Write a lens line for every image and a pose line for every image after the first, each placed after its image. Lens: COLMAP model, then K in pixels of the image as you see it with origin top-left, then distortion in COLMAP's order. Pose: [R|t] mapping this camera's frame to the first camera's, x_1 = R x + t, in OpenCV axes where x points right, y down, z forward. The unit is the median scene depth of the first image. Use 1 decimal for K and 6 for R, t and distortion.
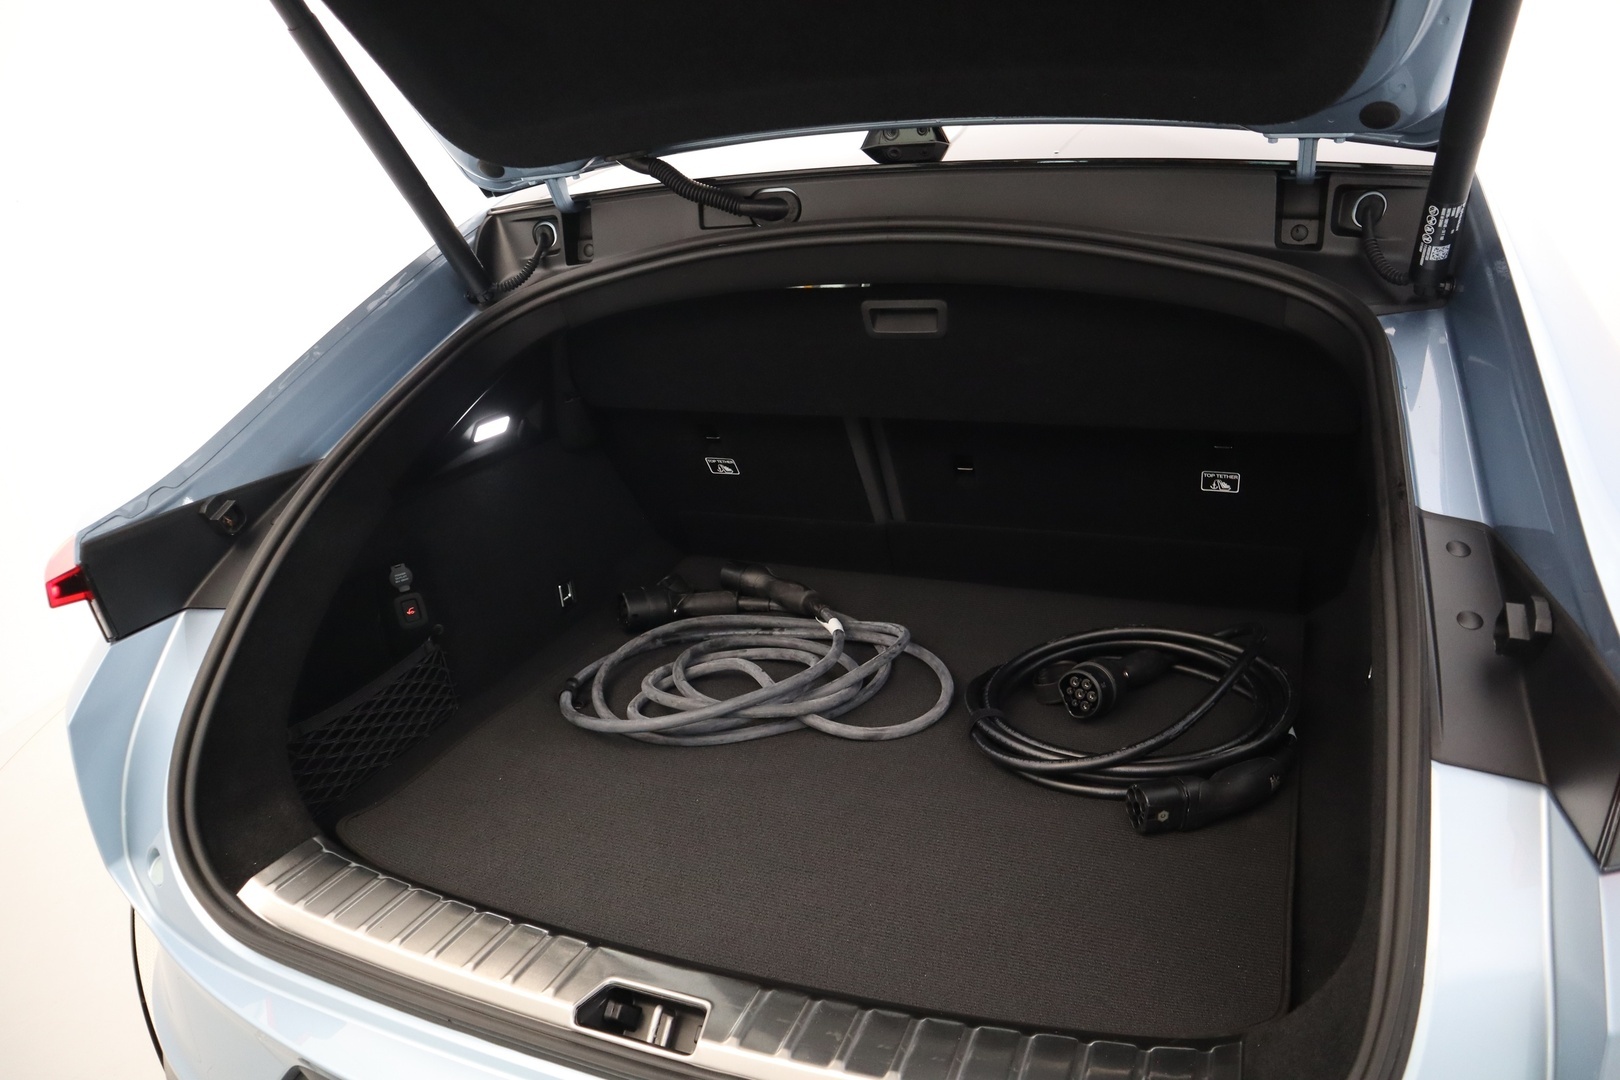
lens RADIAL K [[1098.2, 0, 809.3], [0, 1098.2, 508.0], [0, 0, 1]] dist [-0.108803, 0.001396]
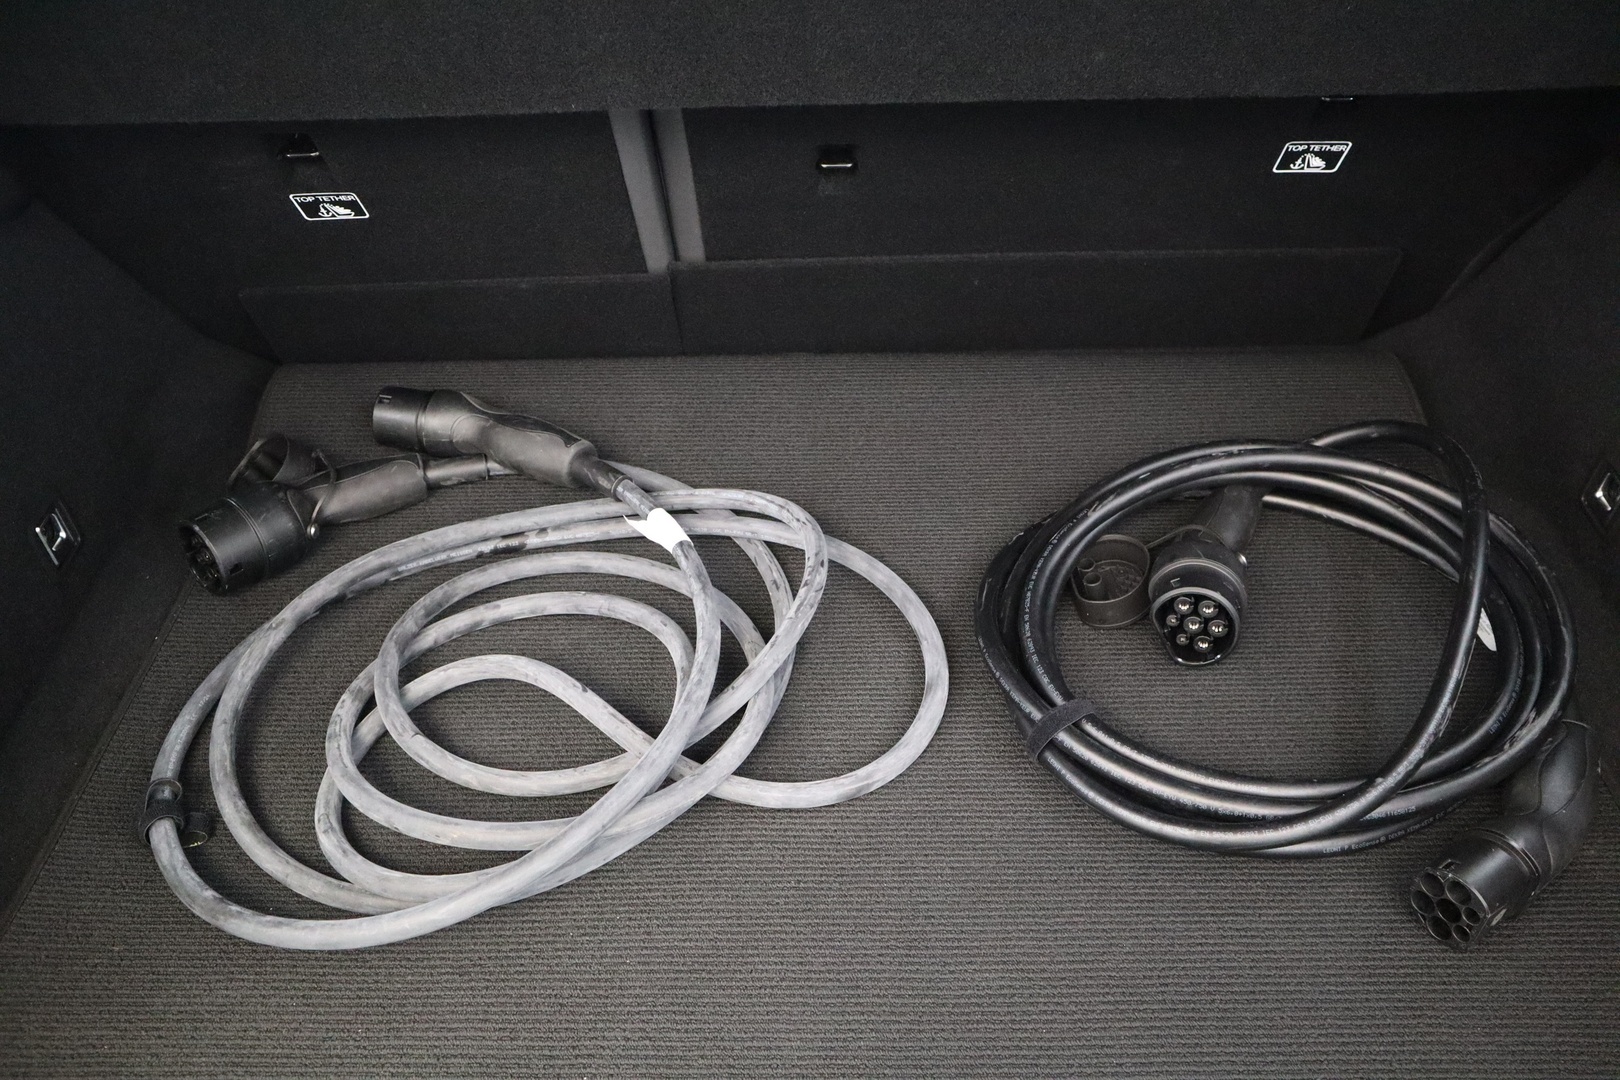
lens RADIAL K [[1285.6, 0, 810.0], [0, 1285.6, 540.0], [0, 0, 1]] dist [-0.025439, -0.000460]
pose [[0.922471, -0.219701, 0.317458, -0.101652], [0.086532, 0.919027, 0.384579, -0.107837], [-0.376244, -0.327293, 0.866787, 0.418769]]
